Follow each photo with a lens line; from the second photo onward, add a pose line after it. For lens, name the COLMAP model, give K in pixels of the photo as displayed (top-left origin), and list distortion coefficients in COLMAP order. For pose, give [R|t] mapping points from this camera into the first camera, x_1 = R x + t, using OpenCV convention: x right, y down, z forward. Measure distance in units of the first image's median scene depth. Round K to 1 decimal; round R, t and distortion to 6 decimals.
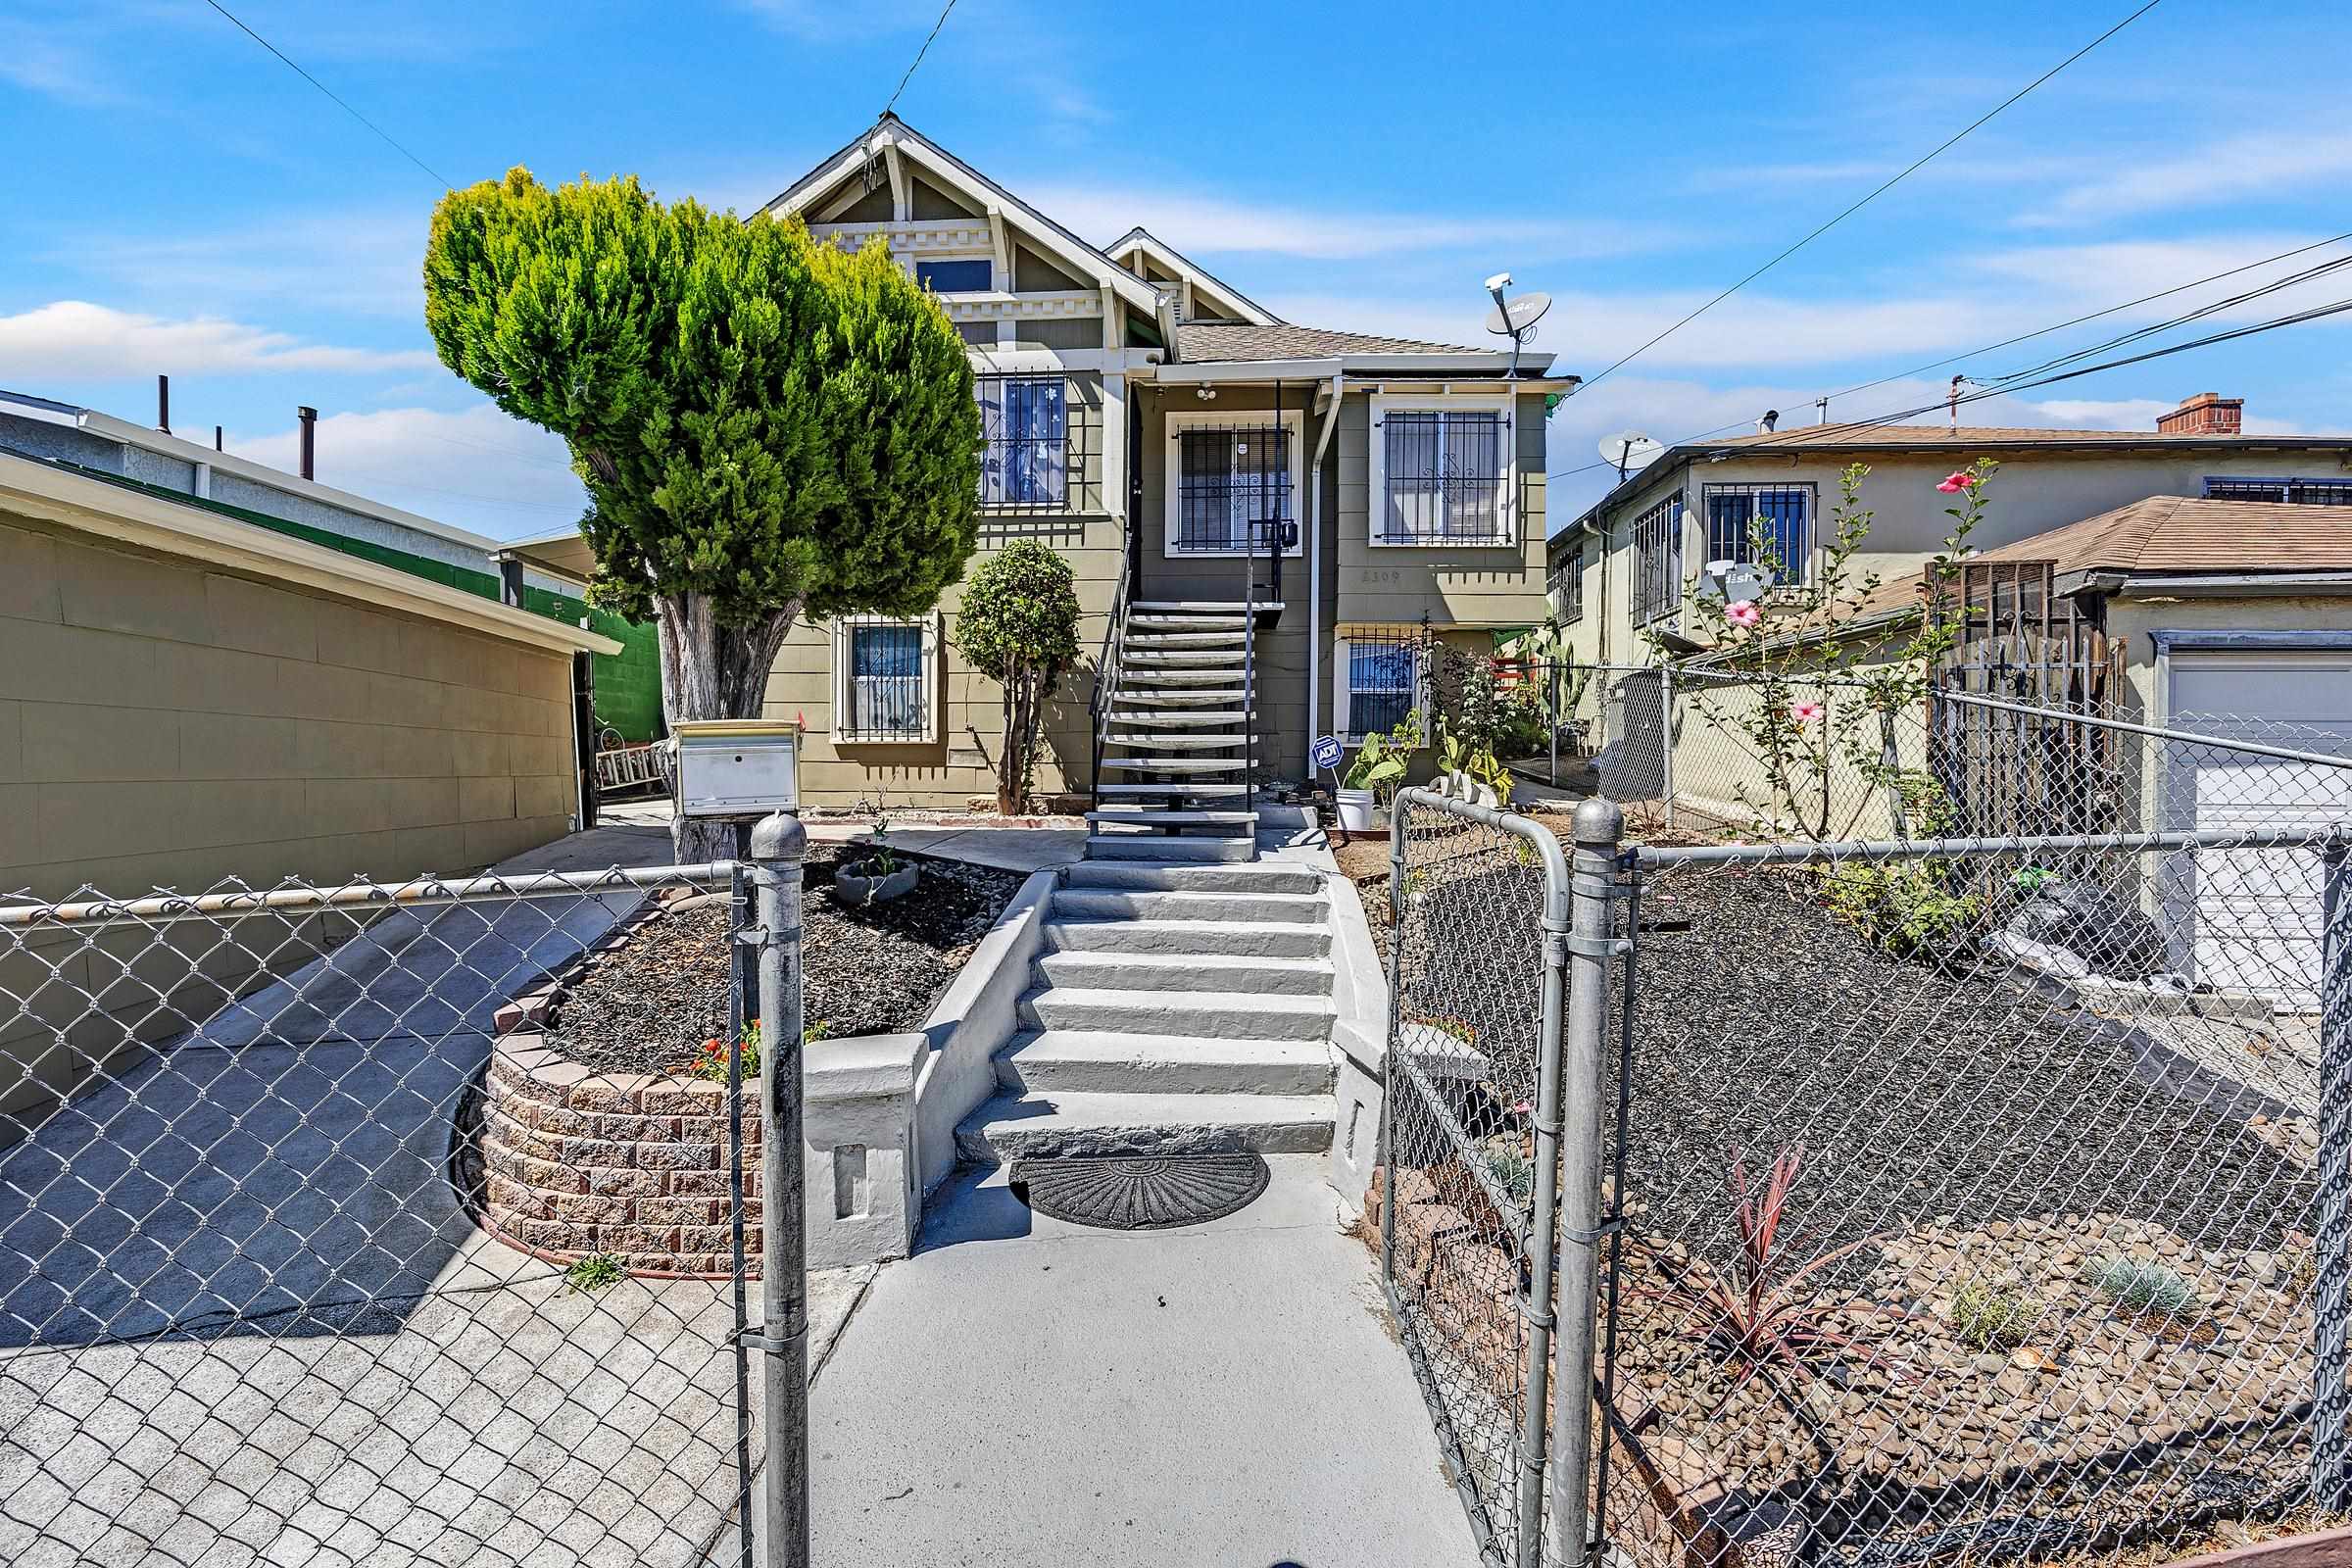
lens RADIAL K [[953.1, 0, 1167.7], [0, 953.1, 785.1], [0, 0, 1]] dist [0.002313, 0.000514]
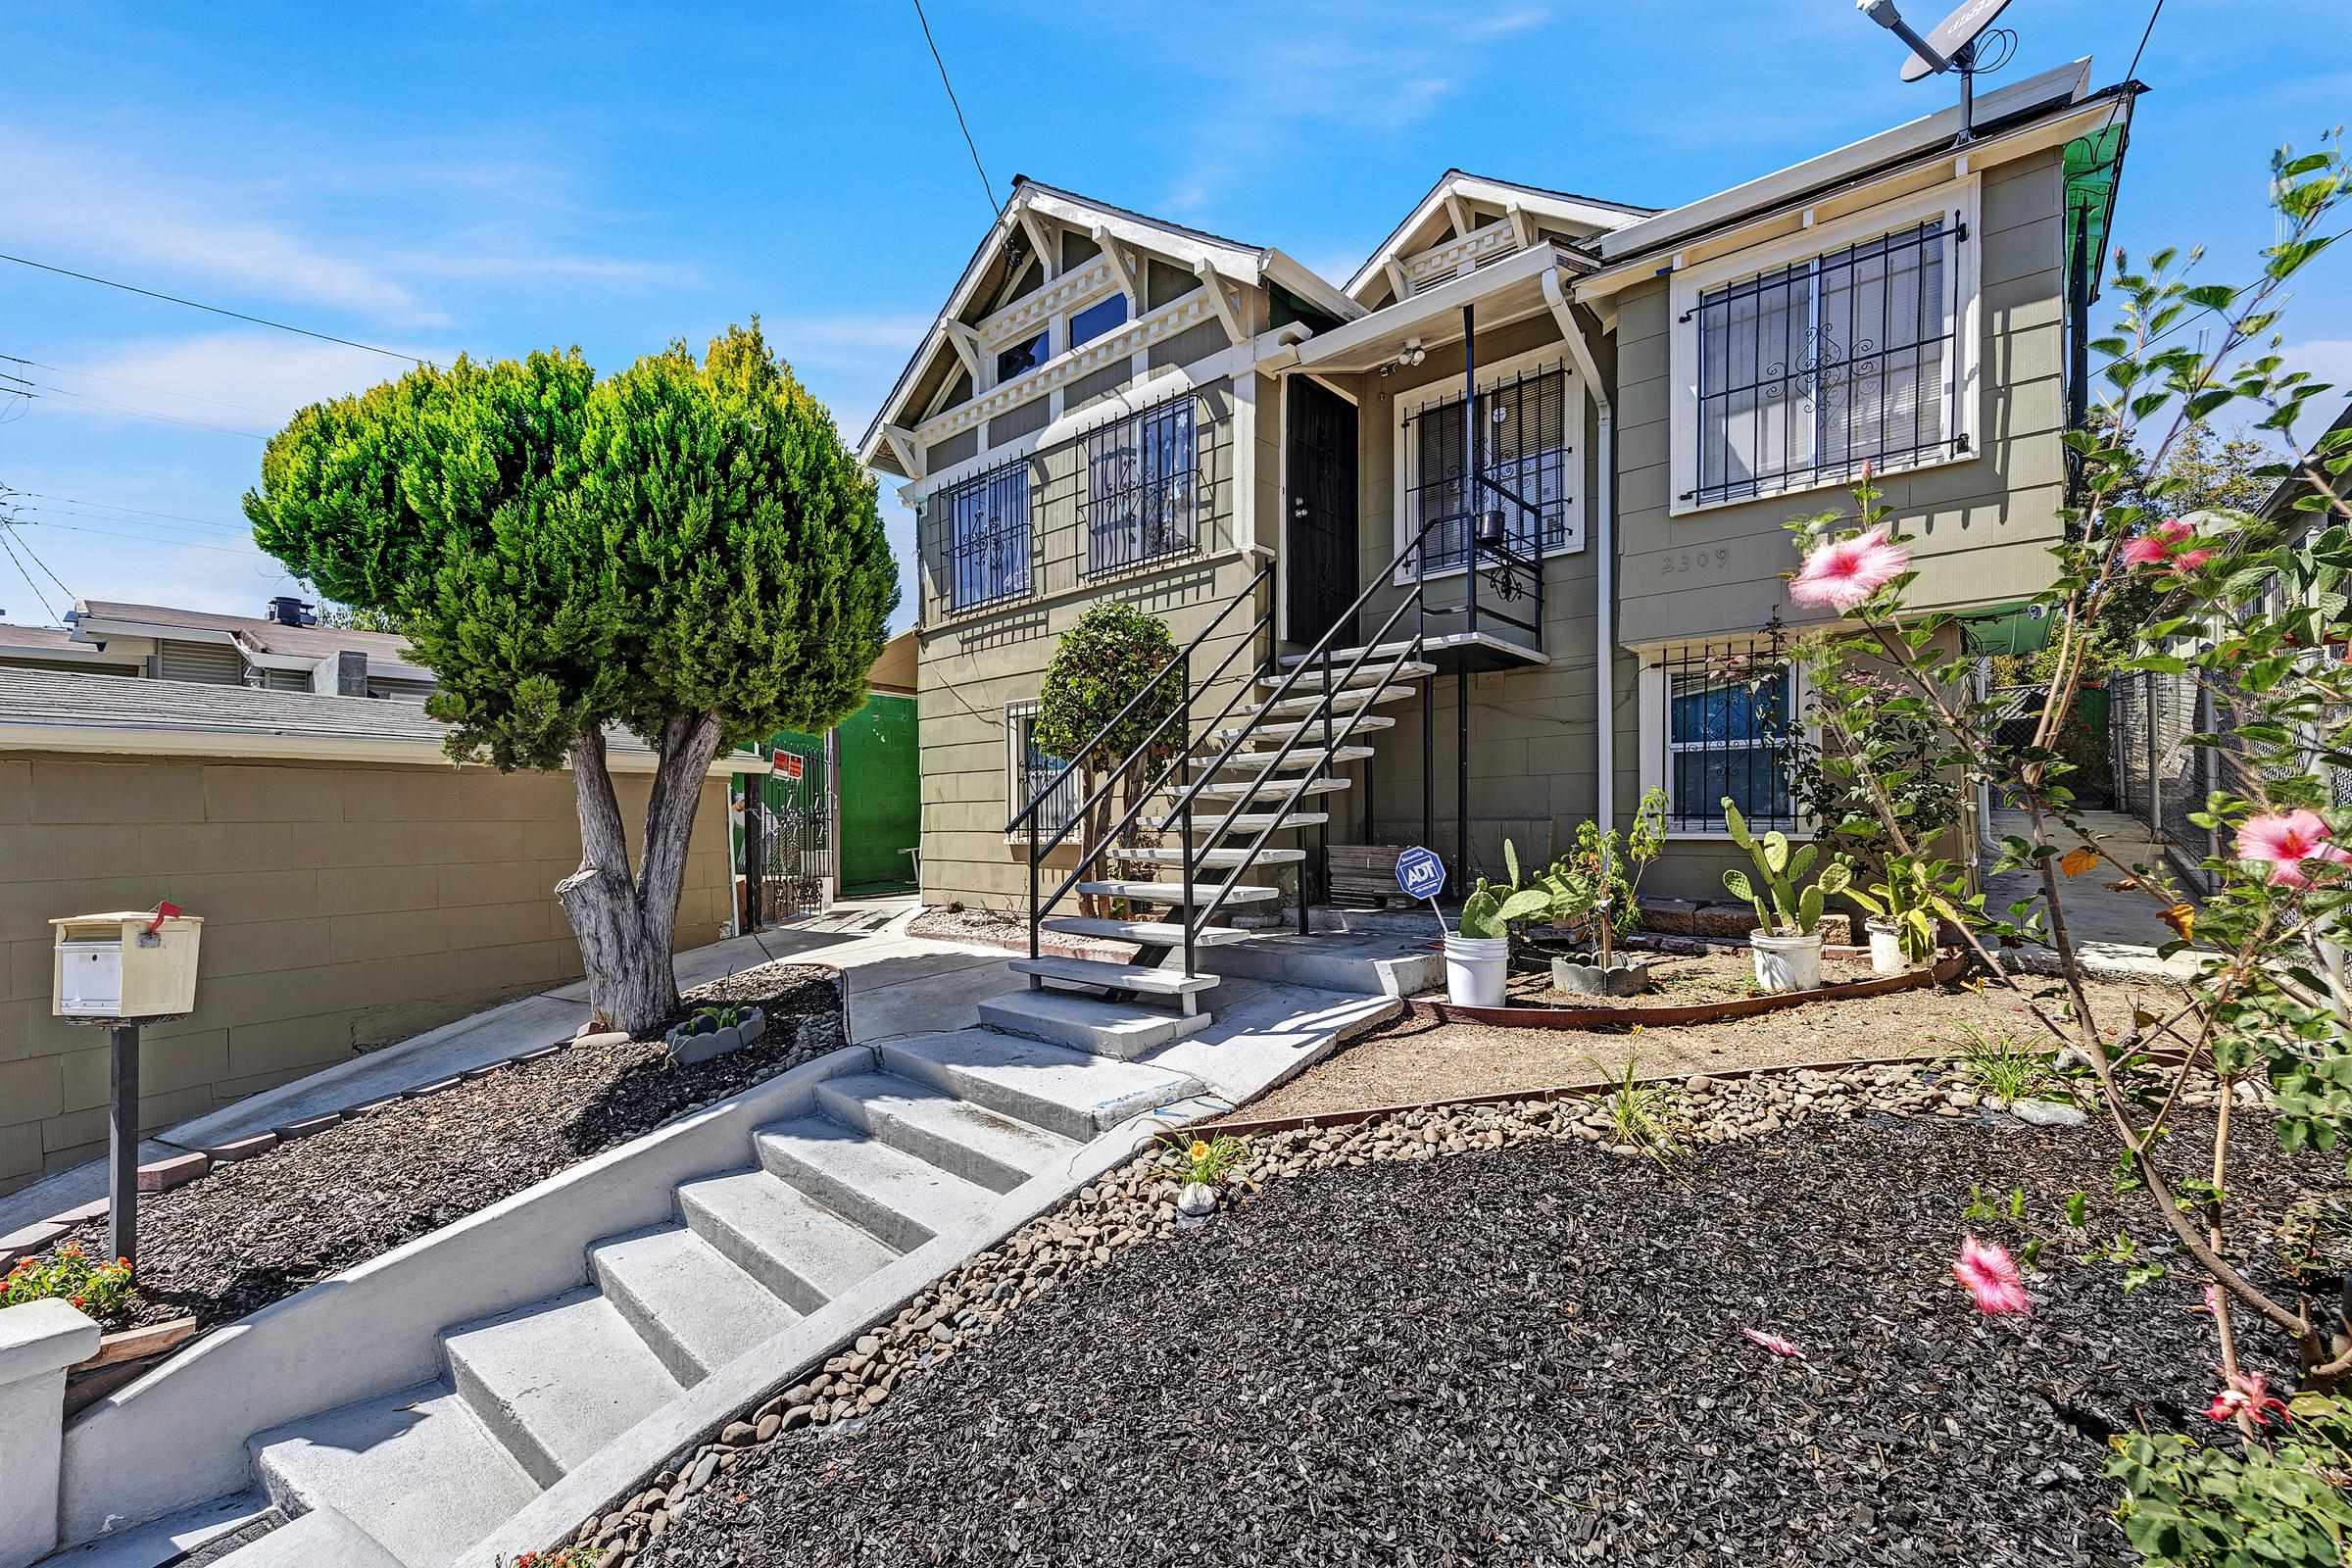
lens RADIAL K [[953.1, 0, 1180.4], [0, 953.1, 783.4], [0, 0, 1]] dist [0.002313, 0.000514]
pose [[0.783074, -0.037020, -0.620826, 0.377786], [0.007854, 0.998736, -0.049649, -0.055630], [0.621879, 0.034003, 0.782375, 0.364560]]
